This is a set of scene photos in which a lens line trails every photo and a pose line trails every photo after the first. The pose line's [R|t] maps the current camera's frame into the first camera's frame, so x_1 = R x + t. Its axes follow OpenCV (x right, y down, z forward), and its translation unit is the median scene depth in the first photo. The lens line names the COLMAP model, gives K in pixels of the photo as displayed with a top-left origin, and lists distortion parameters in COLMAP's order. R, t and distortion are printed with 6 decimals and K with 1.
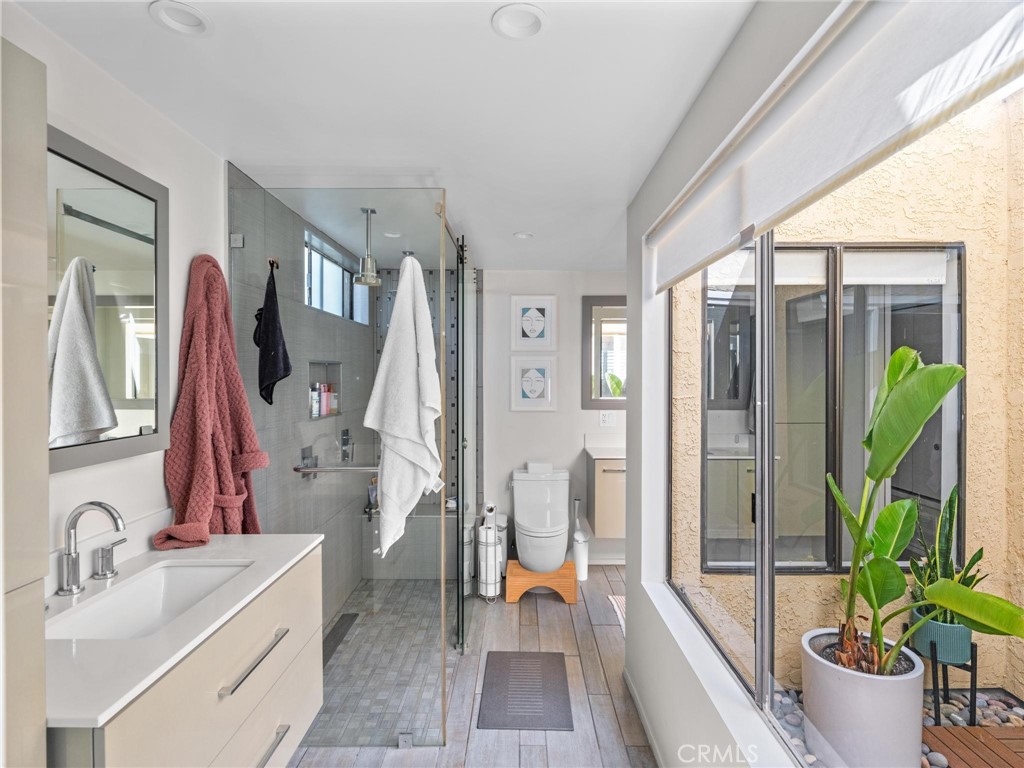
lens RADIAL K [[538.5, 0, 511.1], [0, 538.5, 381.0], [0, 0, 1]] dist [0.001547, 0.000122]
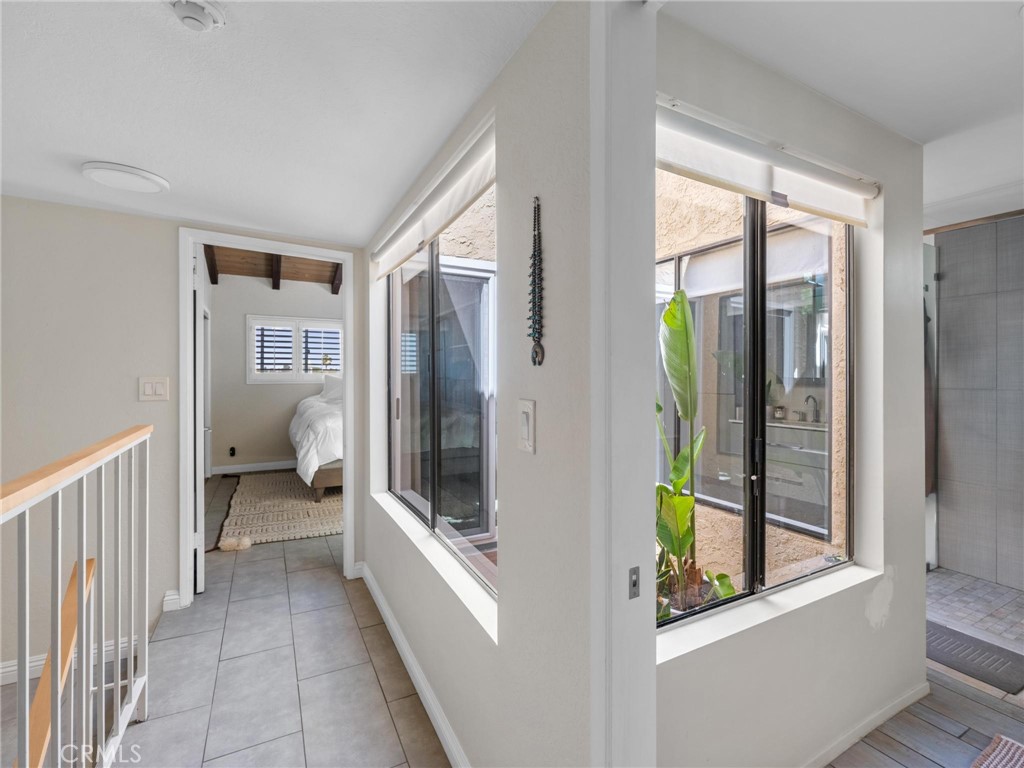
lens RADIAL K [[467.0, 0, 516.1], [0, 467.0, 377.0], [0, 0, 1]] dist [-0.000463, 0.000417]
pose [[-0.873590, 0.006136, -0.486624, 1.308322], [0.001503, 0.999950, 0.009910, 0.041733], [0.486660, 0.007926, -0.873555, 1.525641]]
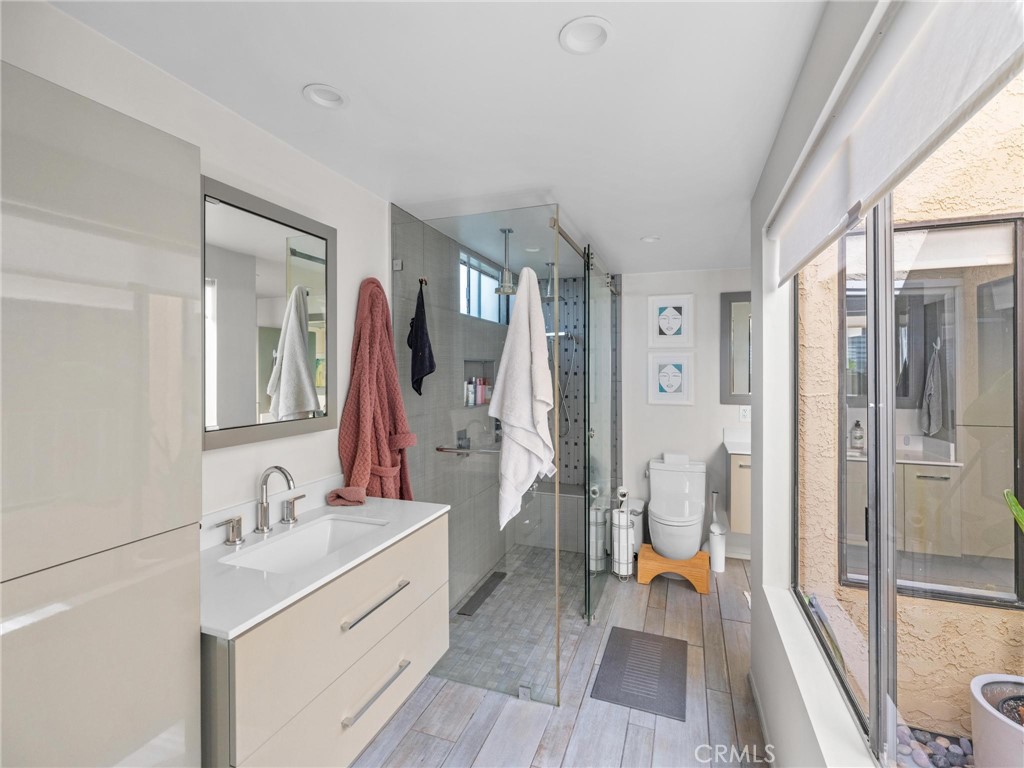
lens RADIAL K [[467.9, 0, 509.9], [0, 467.9, 372.2], [0, 0, 1]] dist [-0.000109, 0.001262]
pose [[0.941296, 0.000564, -0.337582, 0.098498], [-0.002452, 0.999984, -0.005166, -0.003941], [0.337574, 0.005691, 0.941282, 0.052862]]
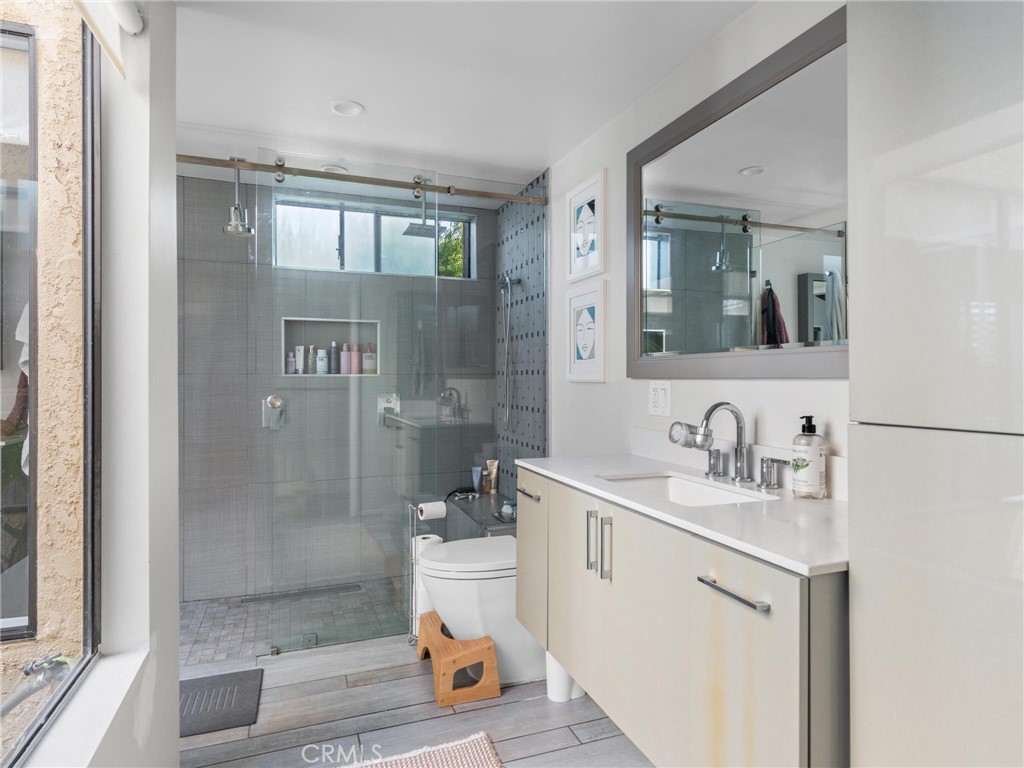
lens RADIAL K [[585.2, 0, 517.1], [0, 585.2, 380.0], [0, 0, 1]] dist [0.016708, -0.020156]
pose [[0.363630, 0.005453, -0.931528, 1.092668], [-0.007296, 0.999969, 0.003006, 0.095678], [0.931515, 0.005704, 0.363658, 1.274730]]
